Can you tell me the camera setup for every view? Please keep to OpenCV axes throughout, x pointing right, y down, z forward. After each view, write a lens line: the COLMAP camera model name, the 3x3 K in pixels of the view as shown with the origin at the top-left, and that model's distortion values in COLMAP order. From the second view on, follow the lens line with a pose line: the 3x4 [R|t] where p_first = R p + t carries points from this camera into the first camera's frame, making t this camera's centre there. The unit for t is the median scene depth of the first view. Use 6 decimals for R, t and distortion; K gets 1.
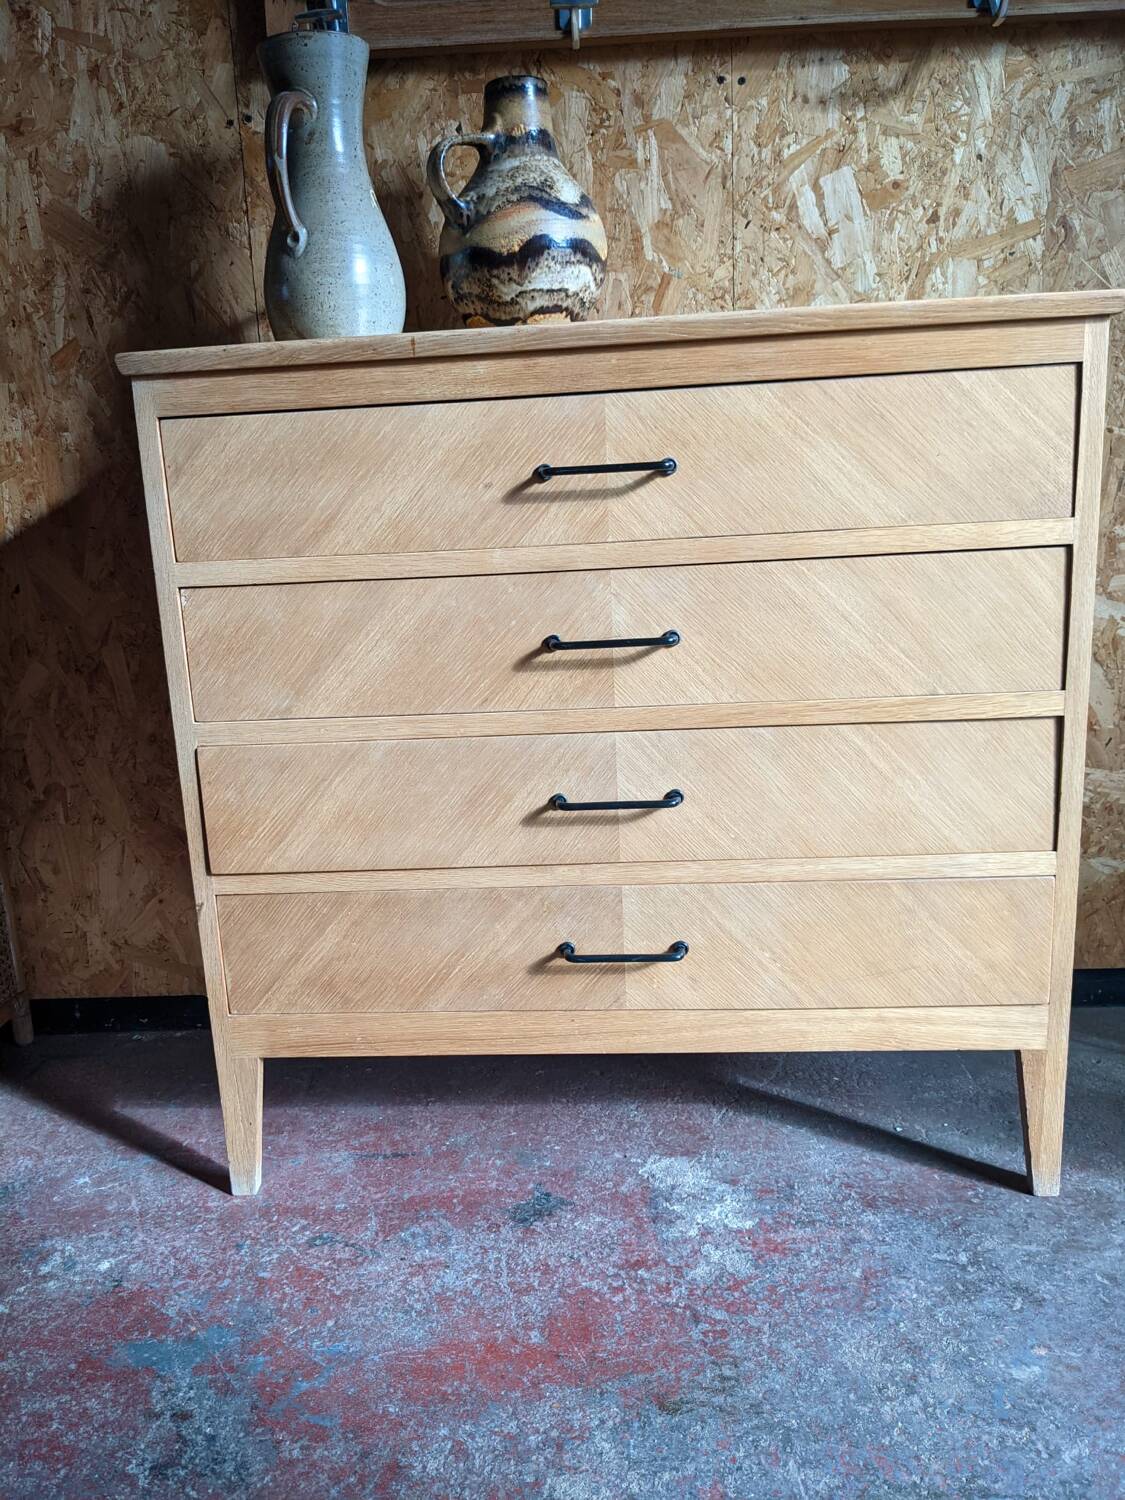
lens RADIAL K [[1190.5, 0, 532.0], [0, 1190.5, 743.9], [0, 0, 1]] dist [0.054834, -0.085913]
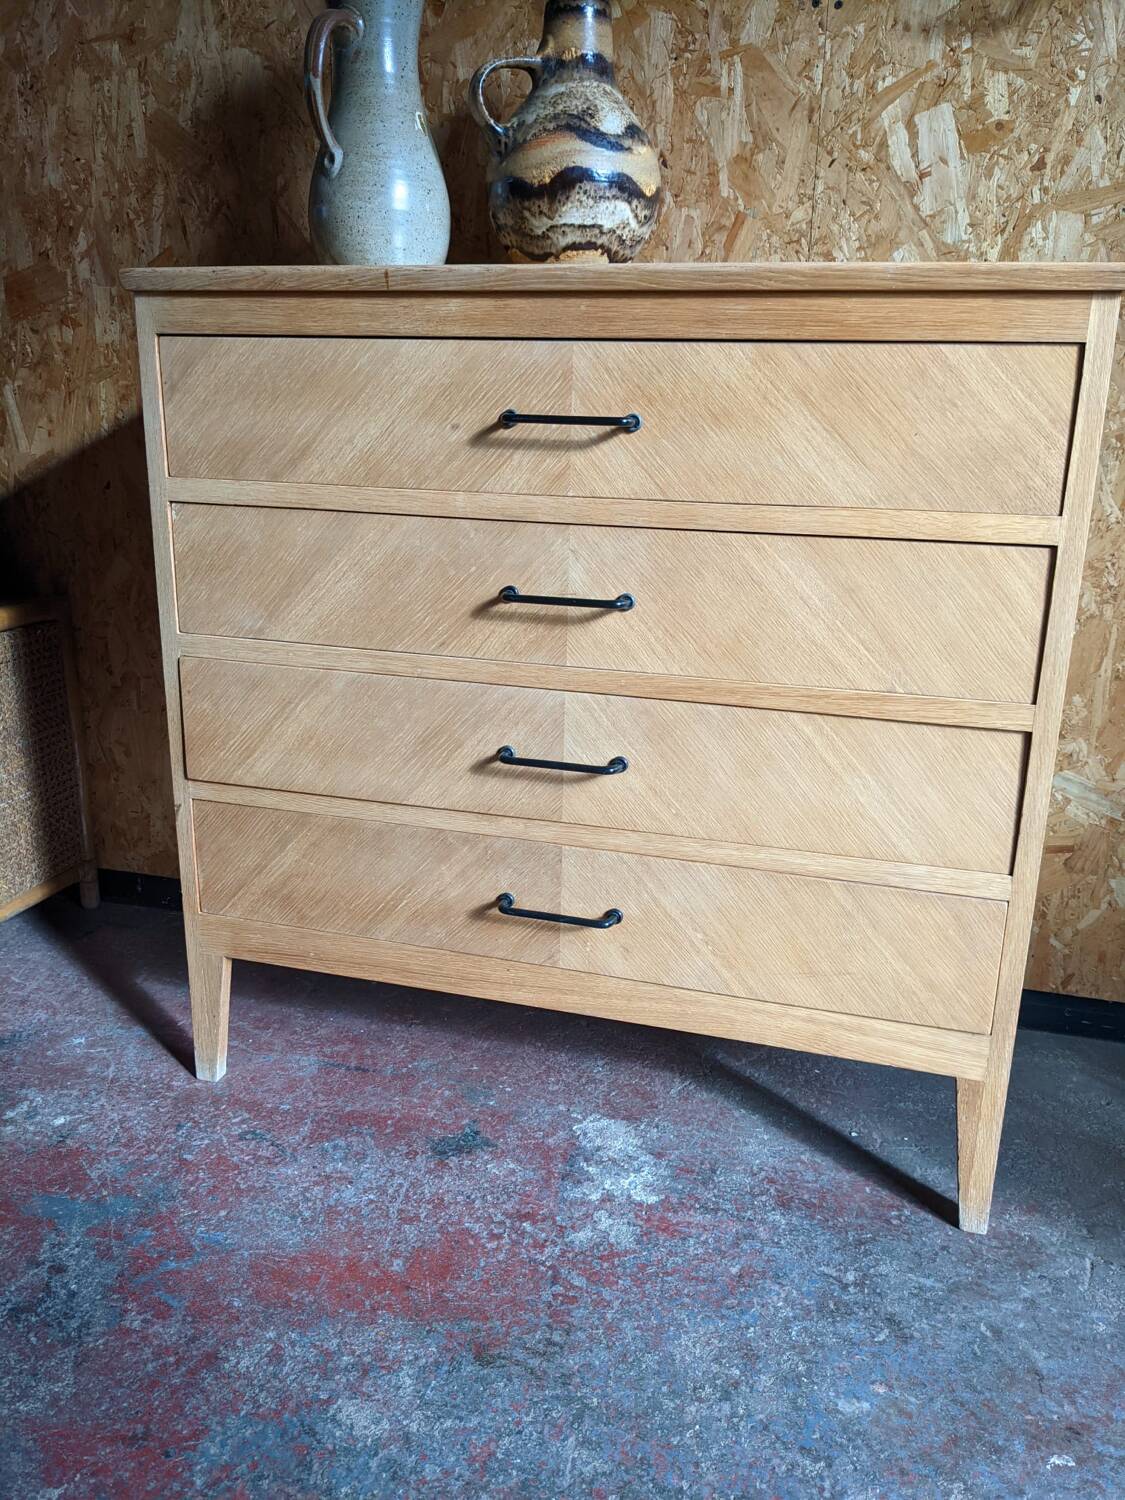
lens RADIAL K [[1190.5, 0, 577.2], [0, 1190.5, 740.9], [0, 0, 1]] dist [0.054834, -0.085913]
pose [[0.976176, 0.127749, -0.175388, 0.241905], [-0.116943, 0.990621, 0.070665, -0.037288], [0.182770, -0.048471, 0.981960, 0.033824]]
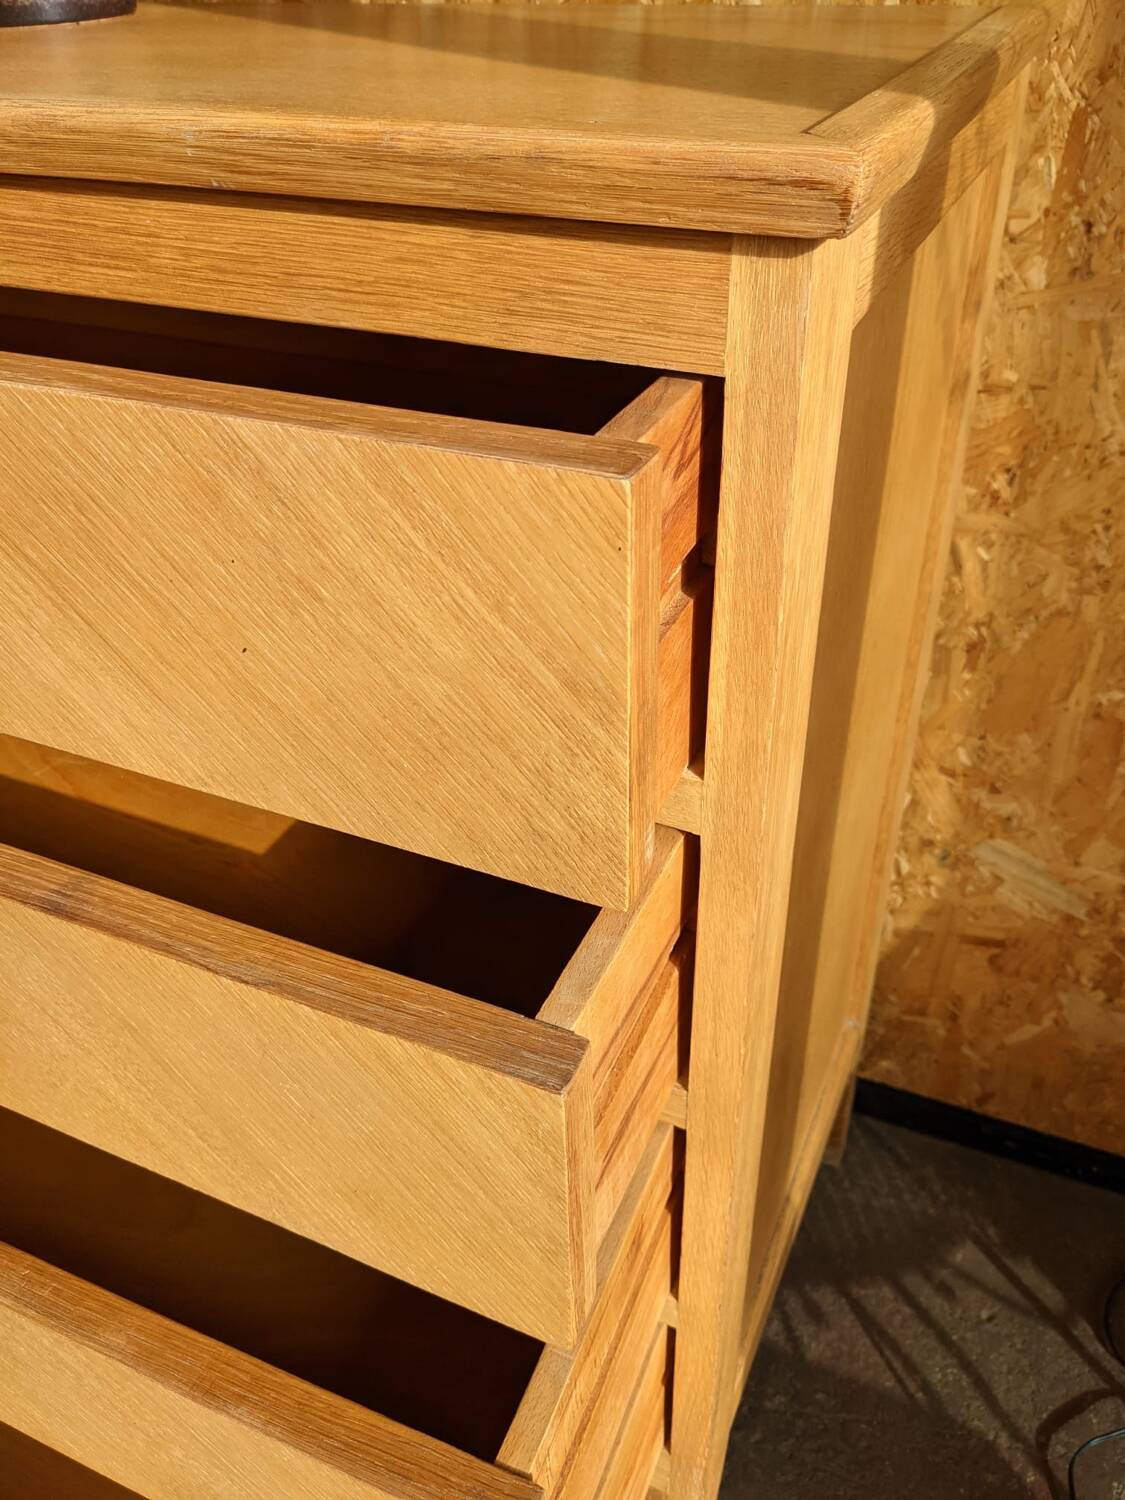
lens RADIAL K [[1190.5, 0, 565.7], [0, 1190.5, 717.9], [0, 0, 1]] dist [0.054834, -0.085913]
pose [[0.935387, 0.222800, -0.274613, 0.445393], [-0.097958, 0.909423, 0.404171, -0.305057], [0.339788, -0.351155, 0.872487, 0.594179]]
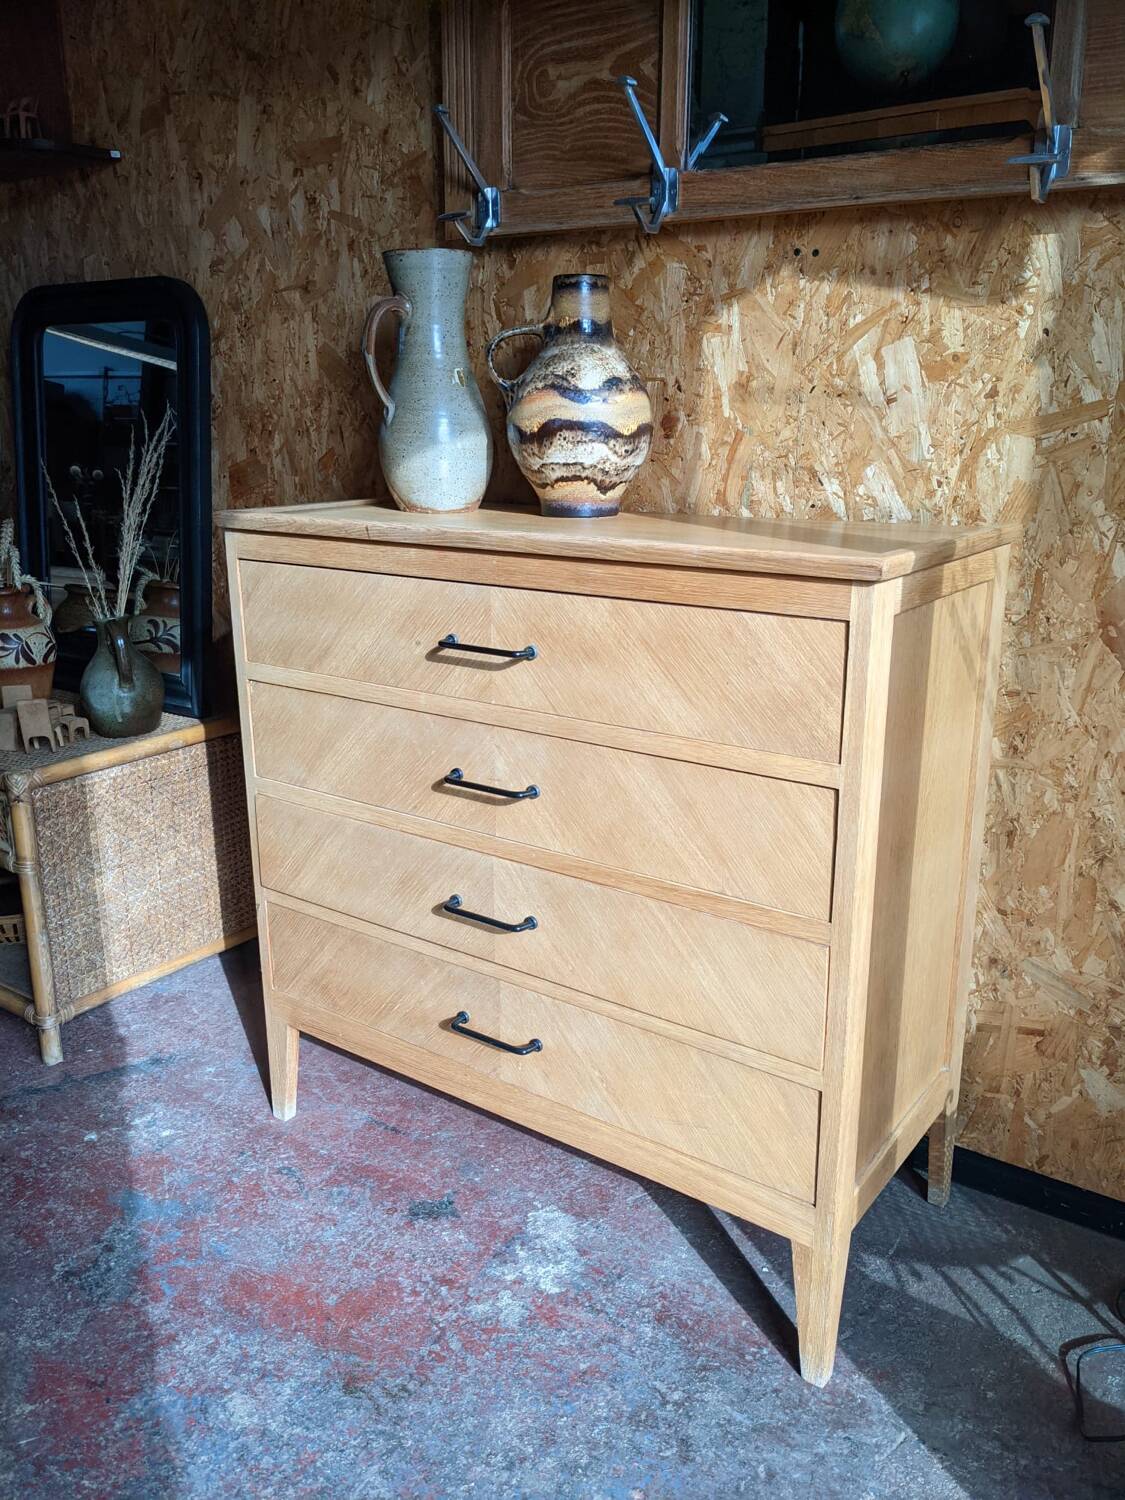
lens RADIAL K [[1190.5, 0, 581.4], [0, 1190.5, 741.8], [0, 0, 1]] dist [0.054834, -0.085913]
pose [[0.853713, 0.186777, -0.486095, 0.661407], [-0.157670, 0.982359, 0.100552, -0.241769], [0.496300, -0.009200, 0.868102, 0.005192]]
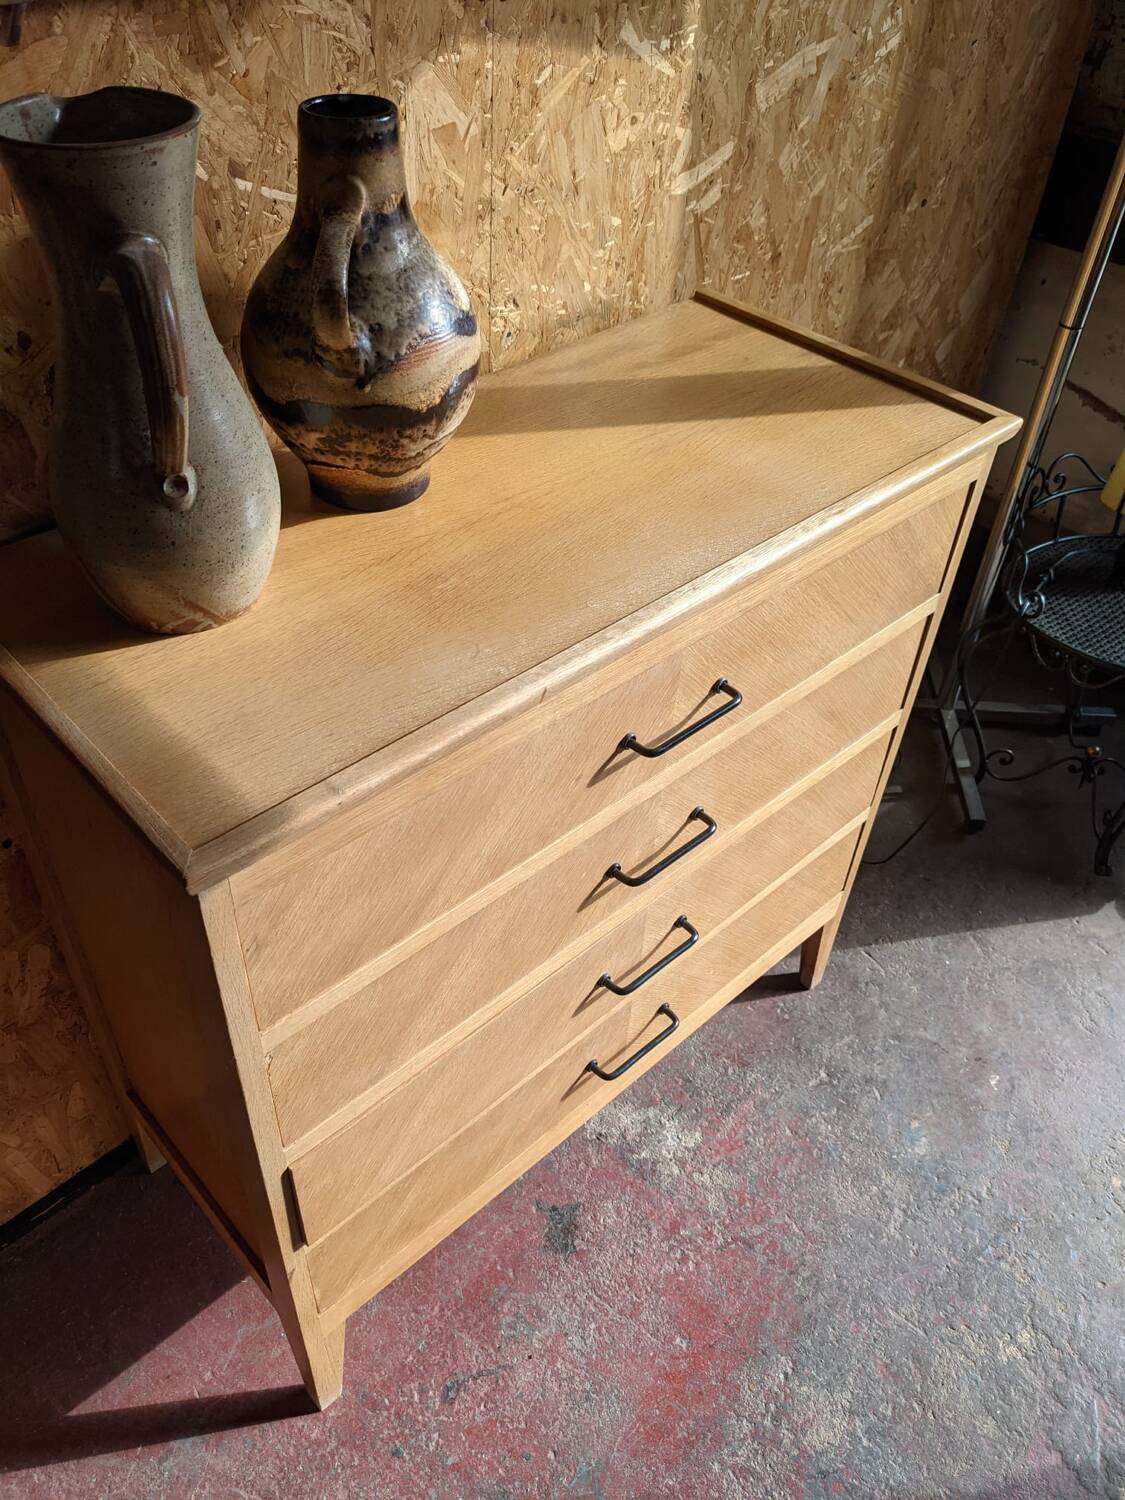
lens RADIAL K [[1190.5, 0, 530.8], [0, 1190.5, 764.5], [0, 0, 1]] dist [0.054834, -0.085913]
pose [[0.687341, -0.438142, 0.579305, -0.500227], [0.097366, 0.845954, 0.524292, -0.612010], [-0.719779, -0.303963, 0.624119, 0.446543]]
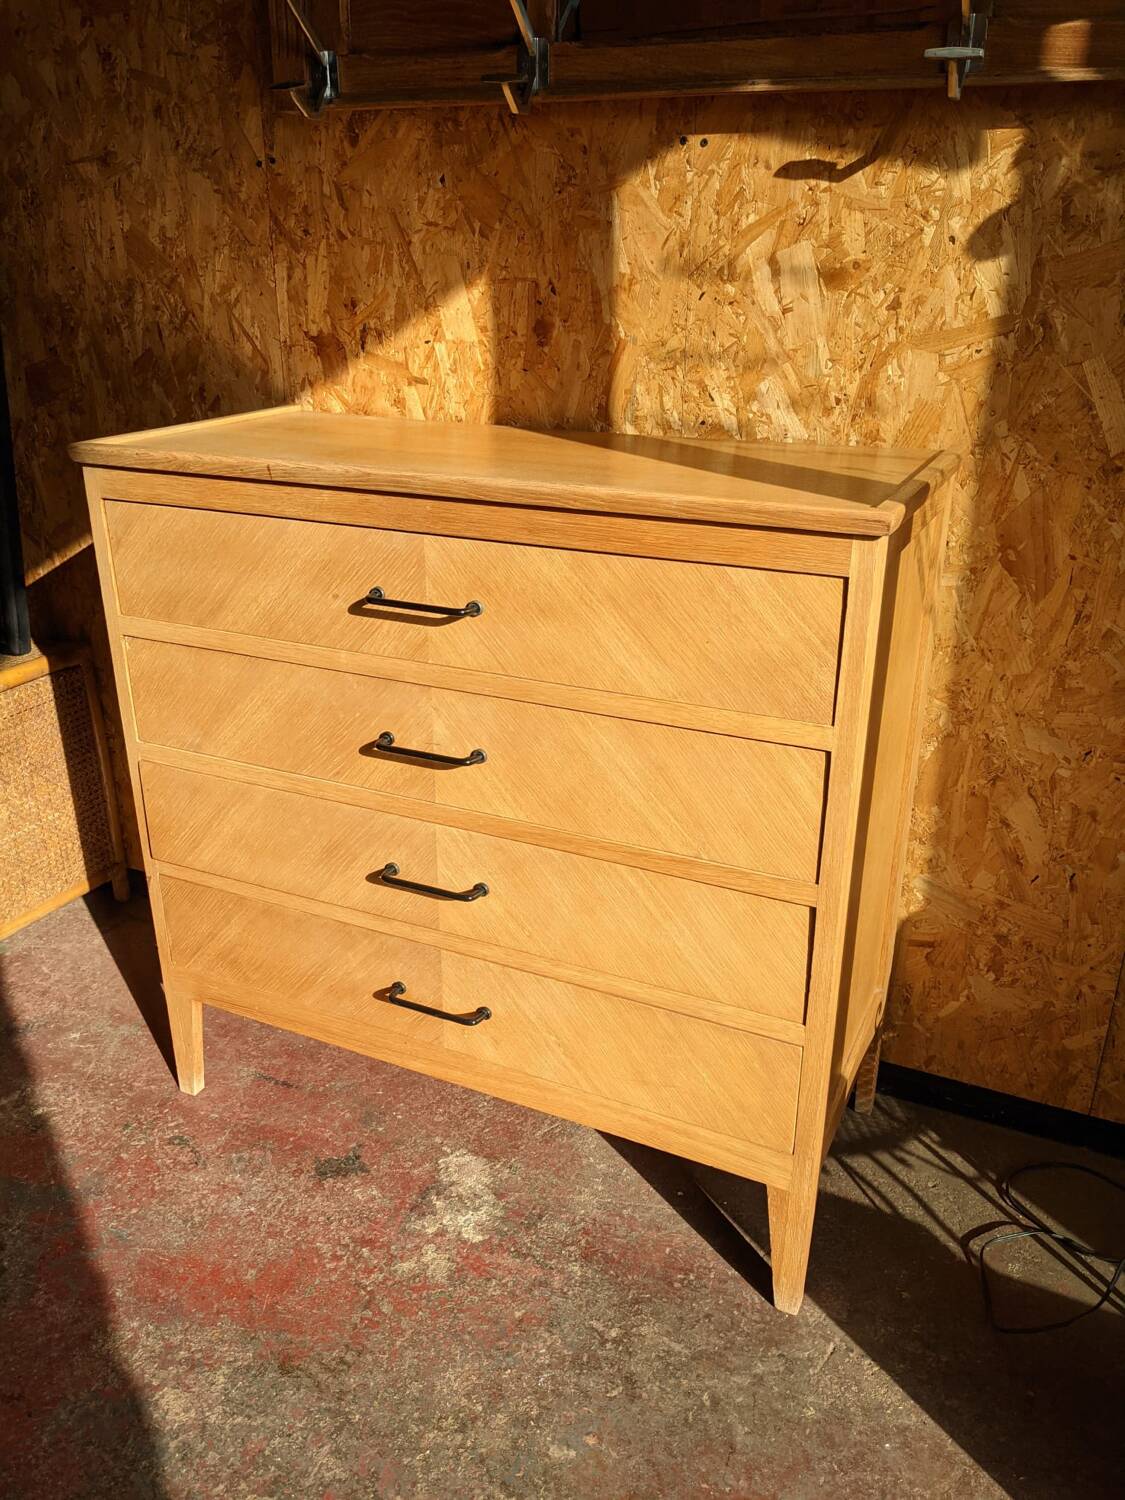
lens RADIAL K [[1190.5, 0, 555.7], [0, 1190.5, 759.7], [0, 0, 1]] dist [0.054834, -0.085913]
pose [[0.923715, 0.194304, -0.330147, 0.537492], [-0.130939, 0.970057, 0.204561, -0.295321], [0.360008, -0.145727, 0.921498, 0.021221]]
